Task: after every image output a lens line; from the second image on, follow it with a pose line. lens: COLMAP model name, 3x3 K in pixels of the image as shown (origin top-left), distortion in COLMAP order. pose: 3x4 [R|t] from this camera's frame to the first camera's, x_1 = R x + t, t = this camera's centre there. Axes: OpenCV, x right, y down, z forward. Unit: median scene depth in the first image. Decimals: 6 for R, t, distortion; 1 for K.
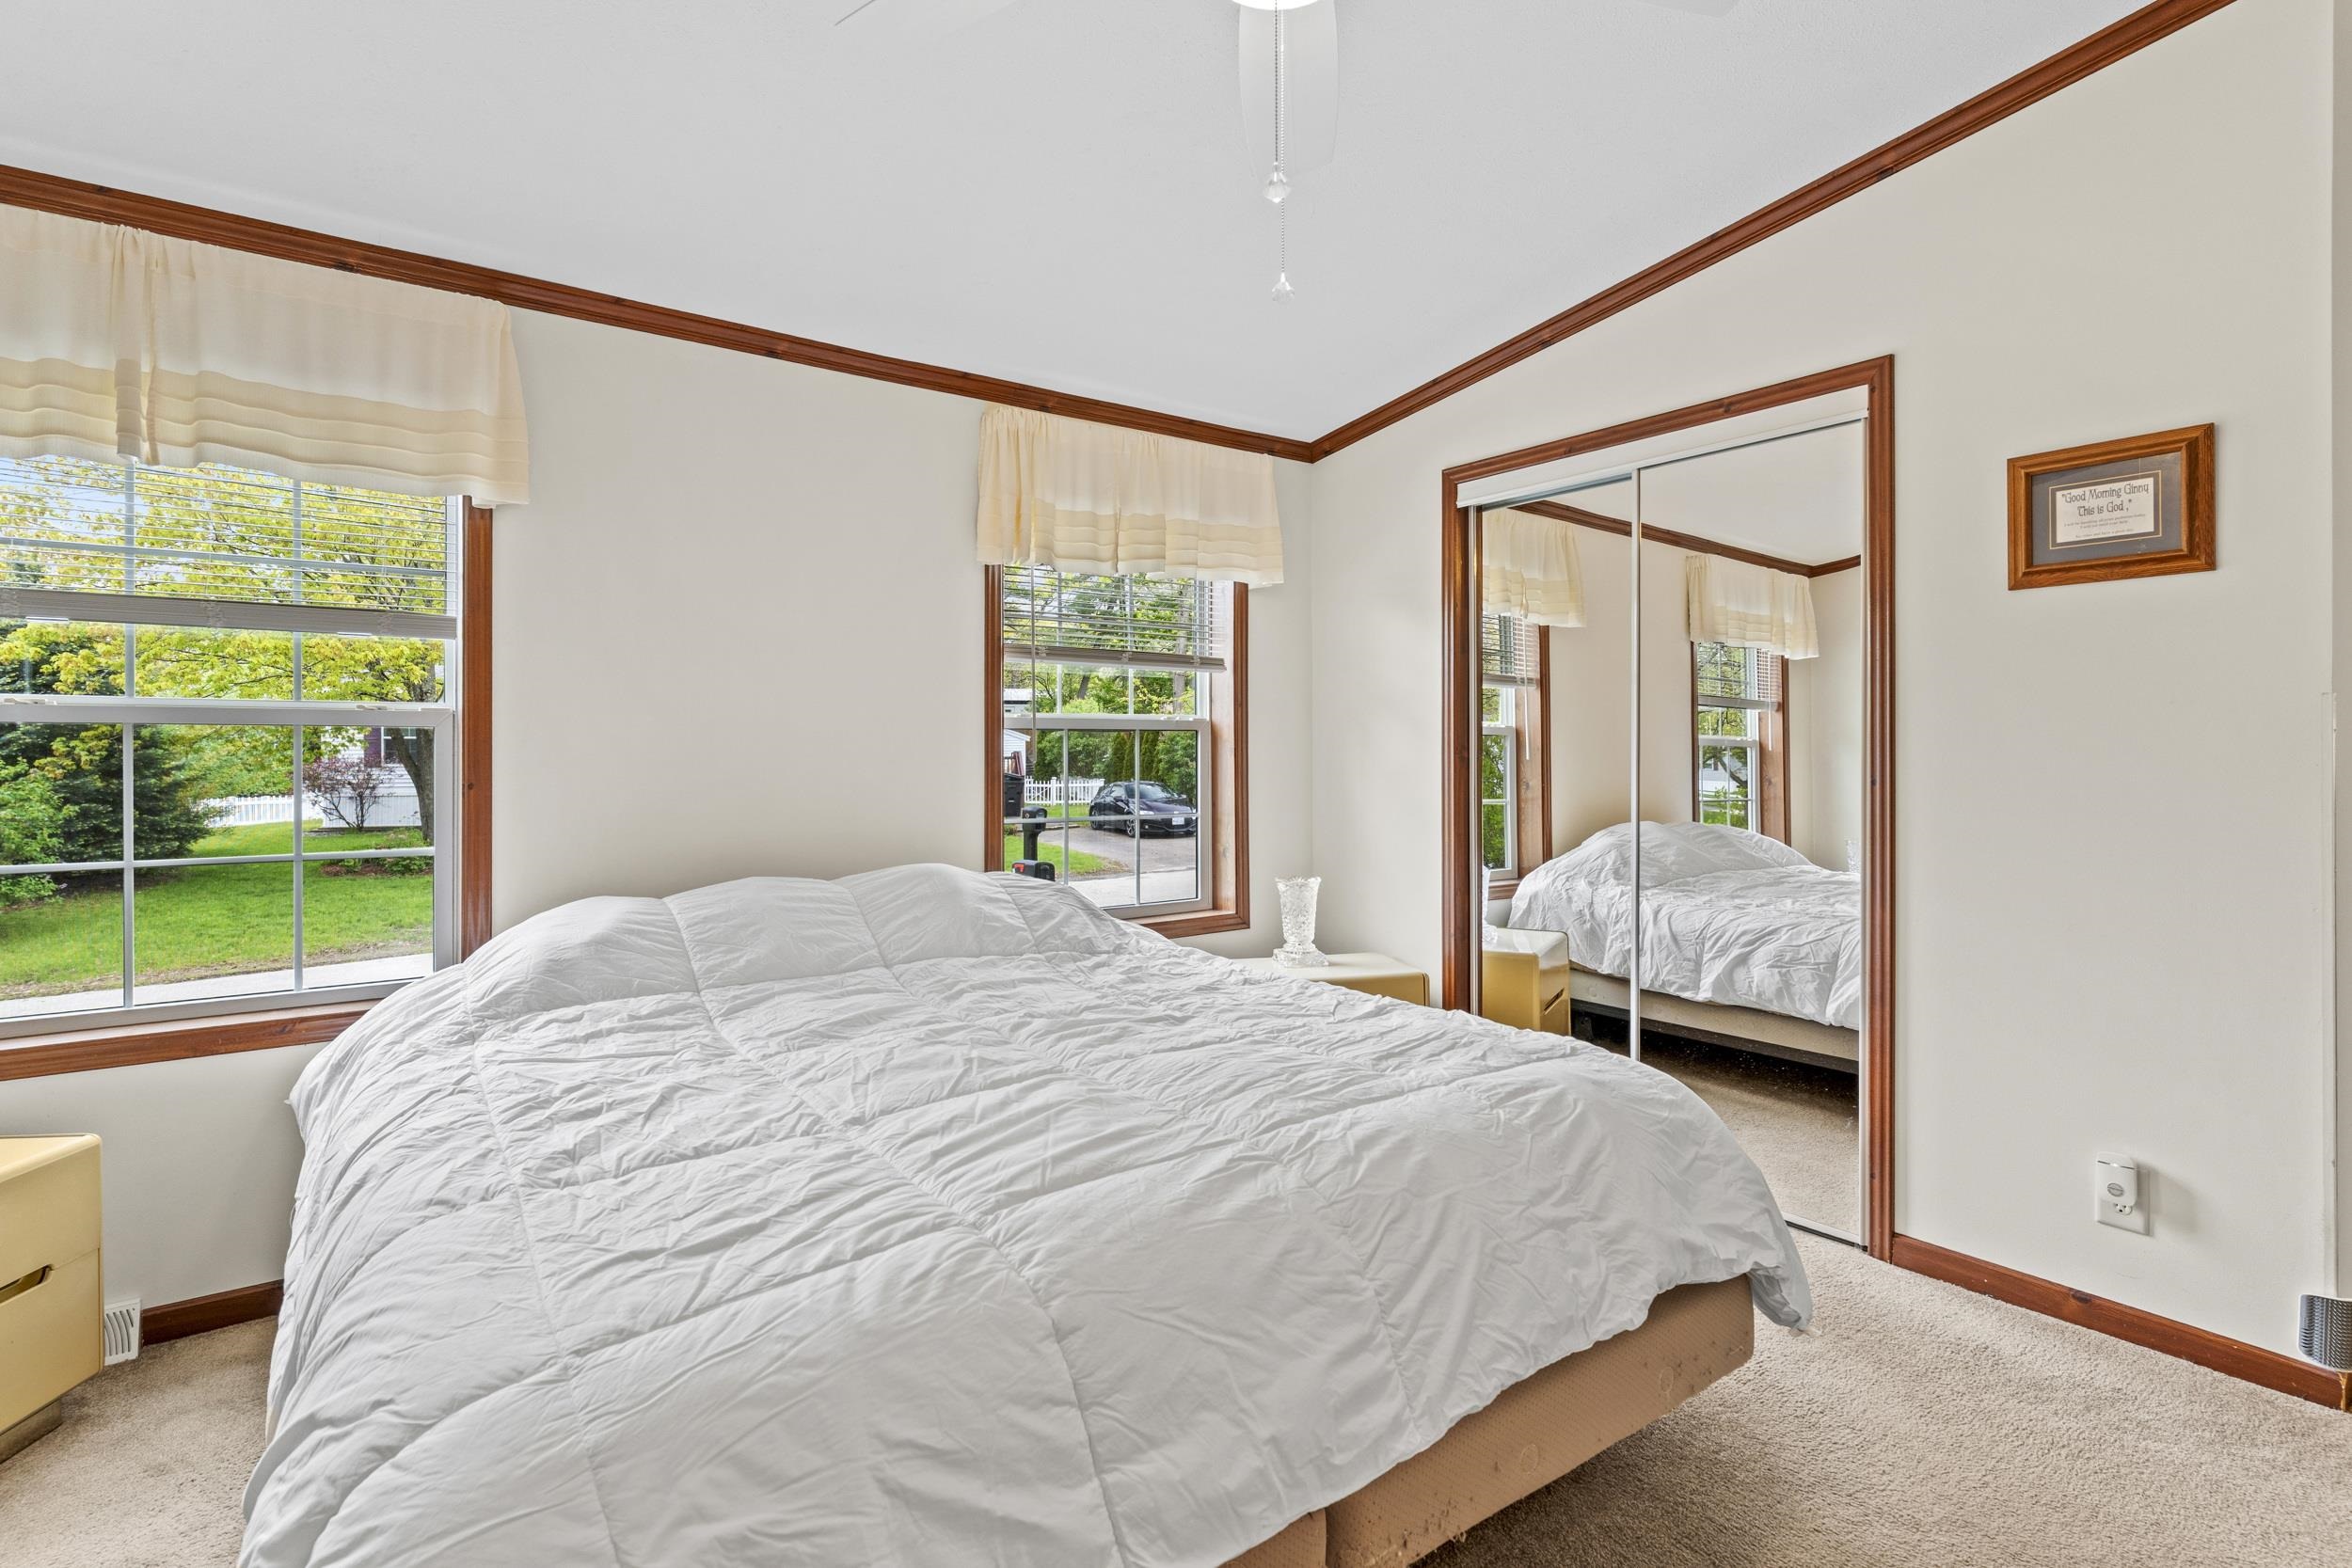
lens RADIAL K [[1123.8, 0, 1195.2], [0, 1123.8, 750.3], [0, 0, 1]] dist [0.002335, -0.000466]
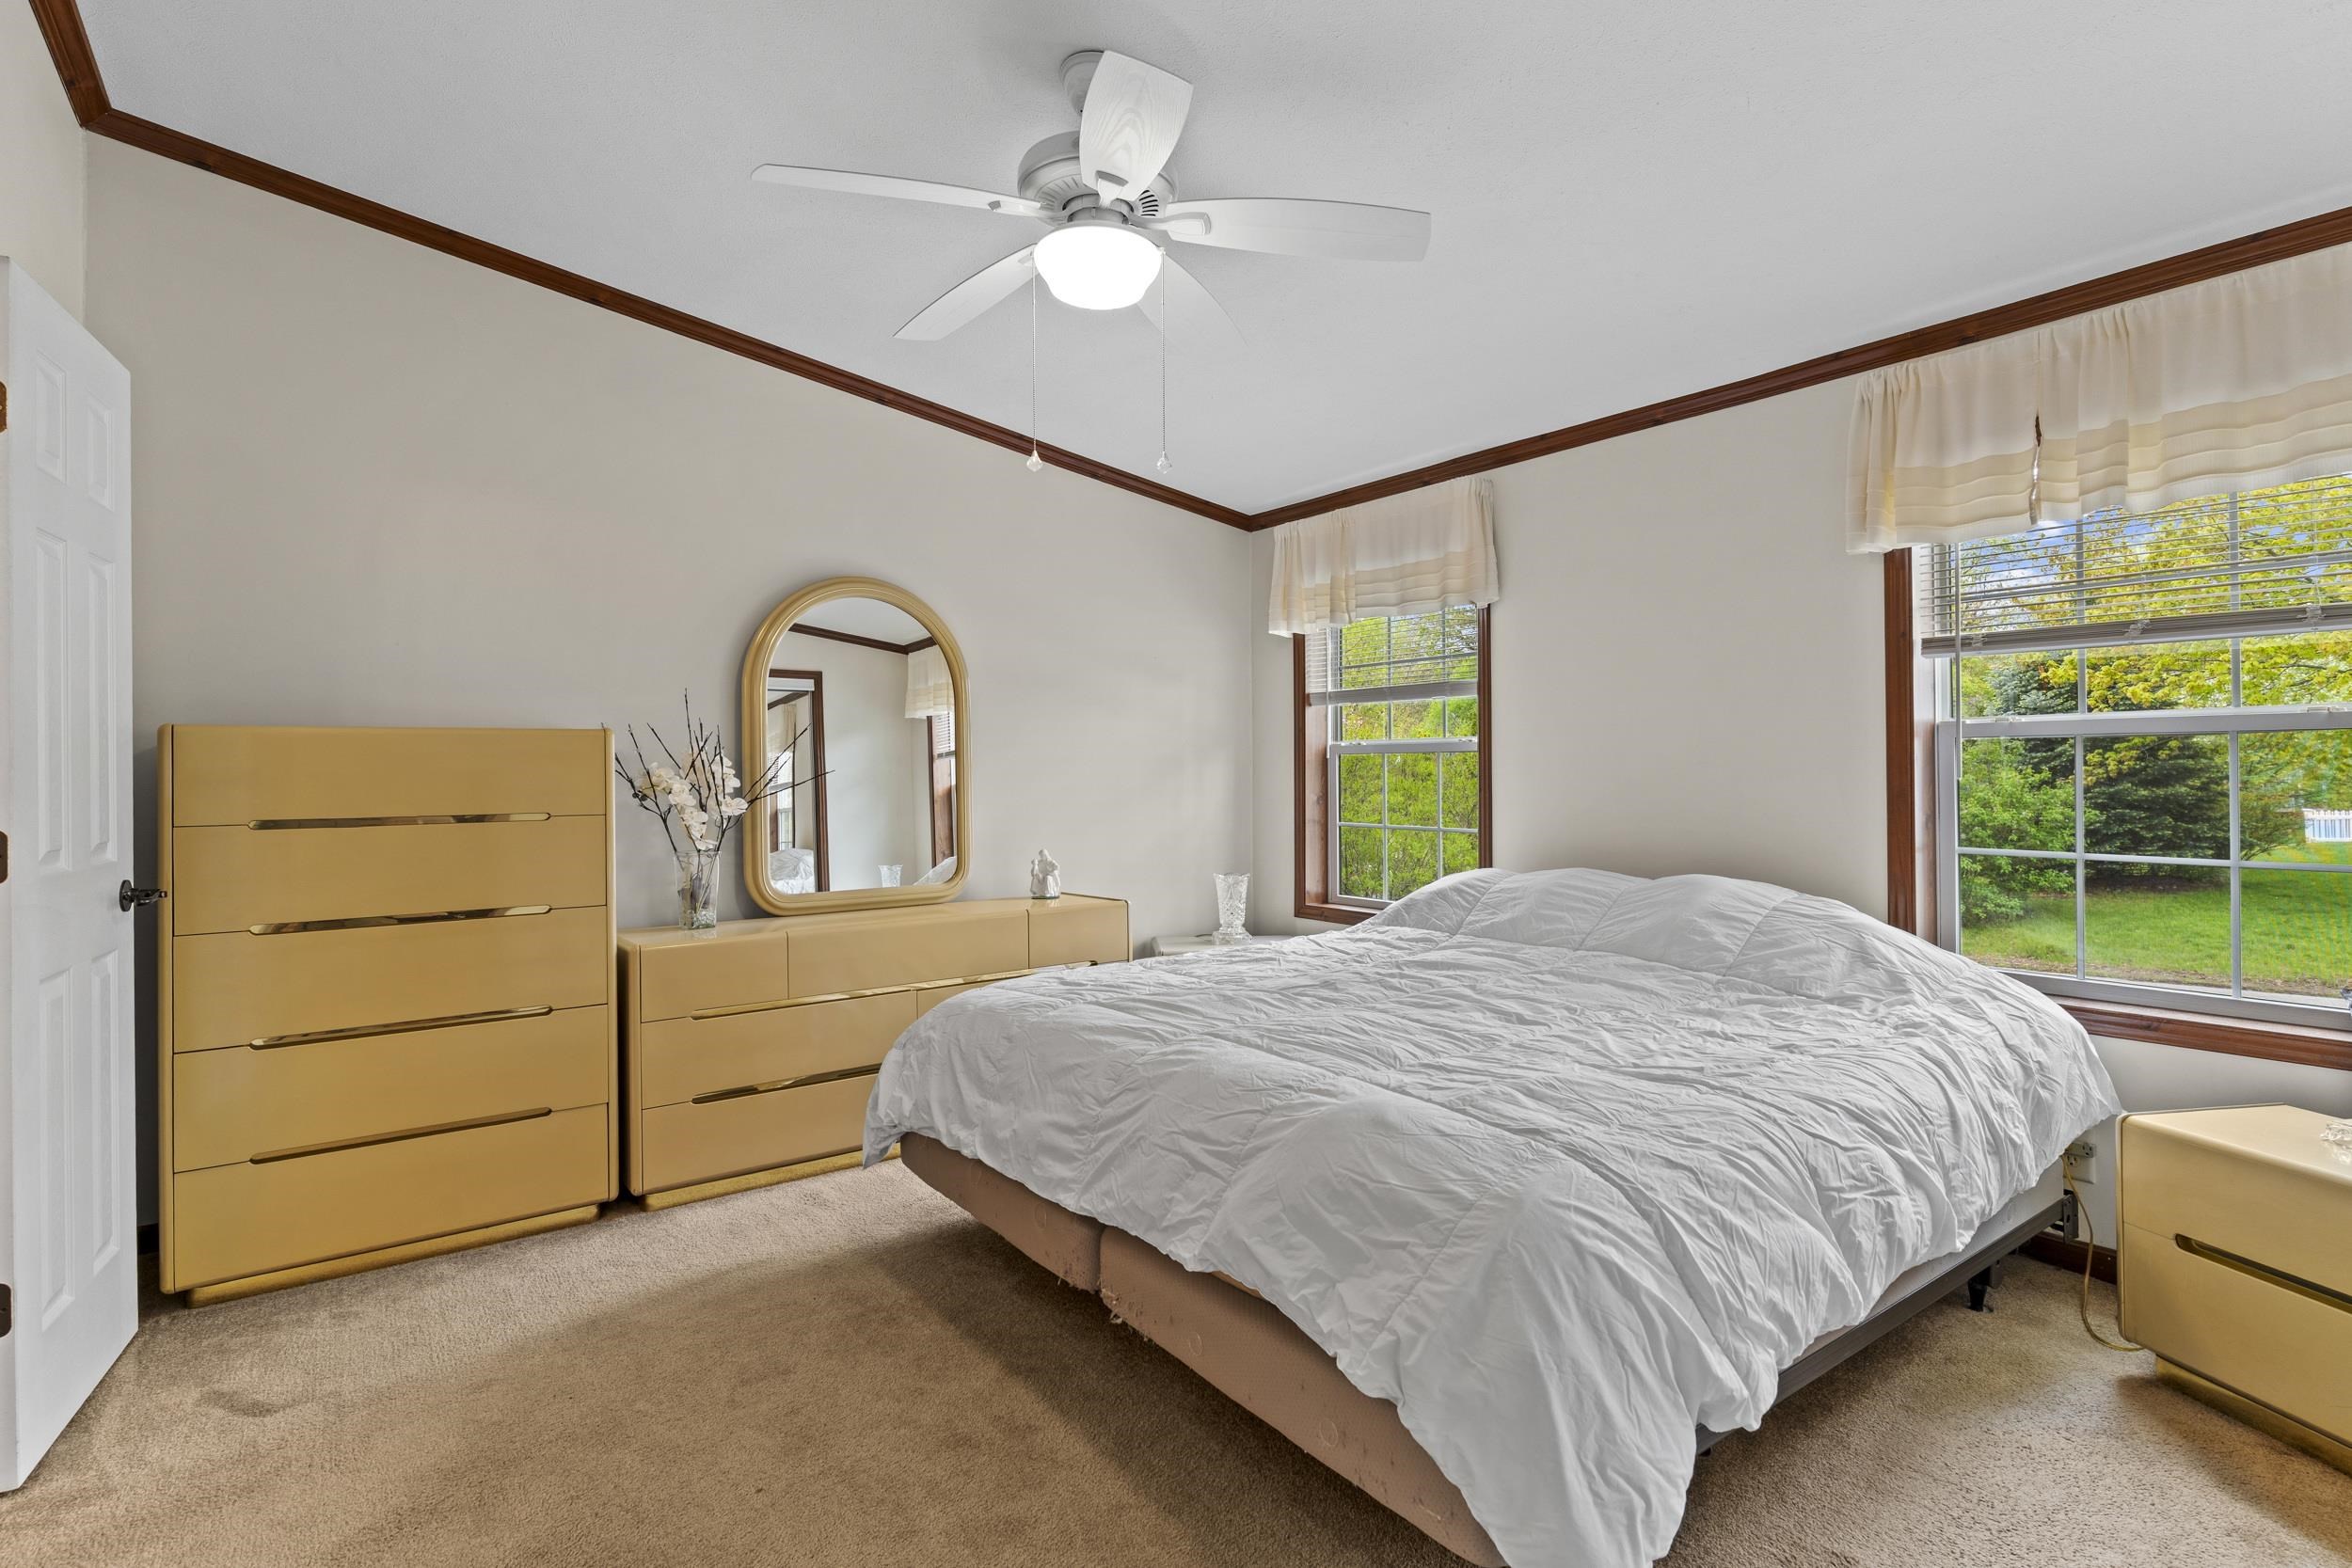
lens RADIAL K [[1123.8, 0, 1177.1], [0, 1123.8, 779.1], [0, 0, 1]] dist [0.002335, -0.000466]
pose [[0.015991, 0.012225, -0.999797, 0.107901], [0.005725, 0.999908, 0.012318, -0.000568], [0.999856, -0.005921, 0.015919, 0.067953]]
